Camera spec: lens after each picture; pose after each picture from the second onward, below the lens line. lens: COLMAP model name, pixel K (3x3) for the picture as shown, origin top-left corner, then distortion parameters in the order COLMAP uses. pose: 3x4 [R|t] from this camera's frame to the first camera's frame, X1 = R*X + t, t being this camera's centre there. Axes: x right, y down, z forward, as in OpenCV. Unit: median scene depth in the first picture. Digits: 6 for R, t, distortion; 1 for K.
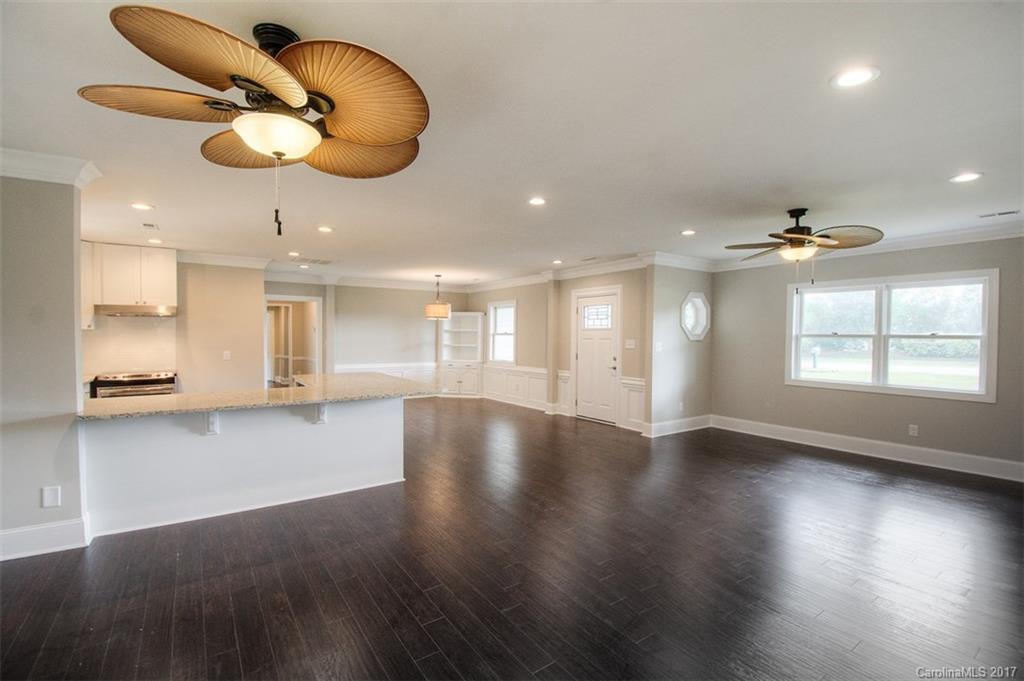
lens RADIAL K [[461.4, 0, 515.2], [0, 461.4, 344.0], [0, 0, 1]] dist [-0.015880, -0.000348]
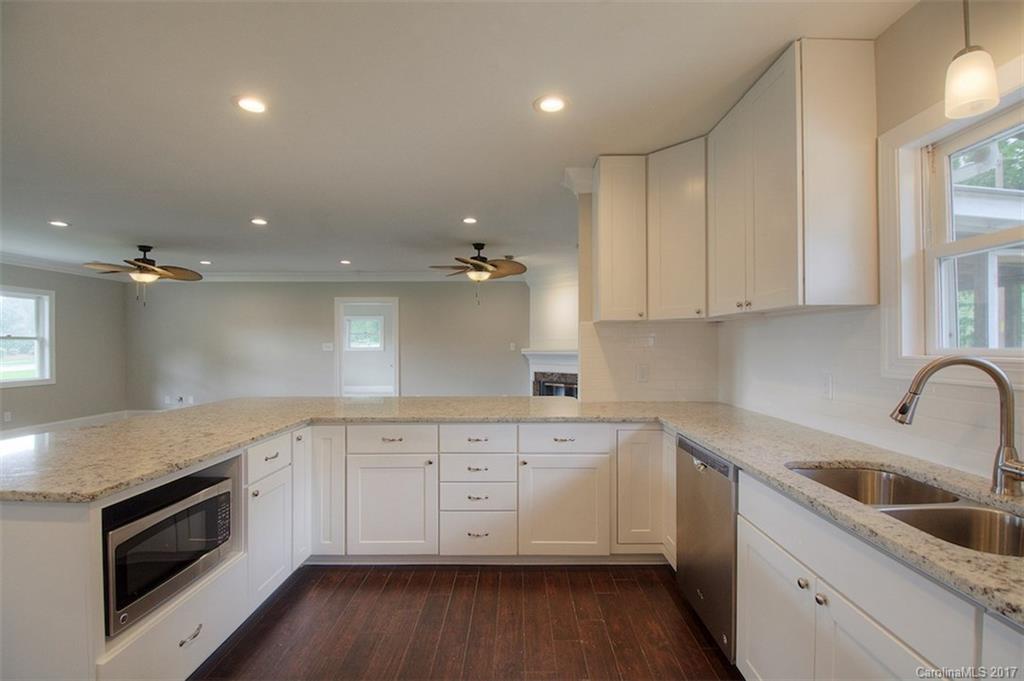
lens RADIAL K [[455.8, 0, 520.2], [0, 455.8, 344.0], [0, 0, 1]] dist [0.013472, -0.023619]
pose [[-0.823211, -0.001978, 0.567732, -0.612082], [0.011200, 0.999743, 0.019723, -0.004932], [-0.567625, 0.022595, -0.822977, 0.825752]]
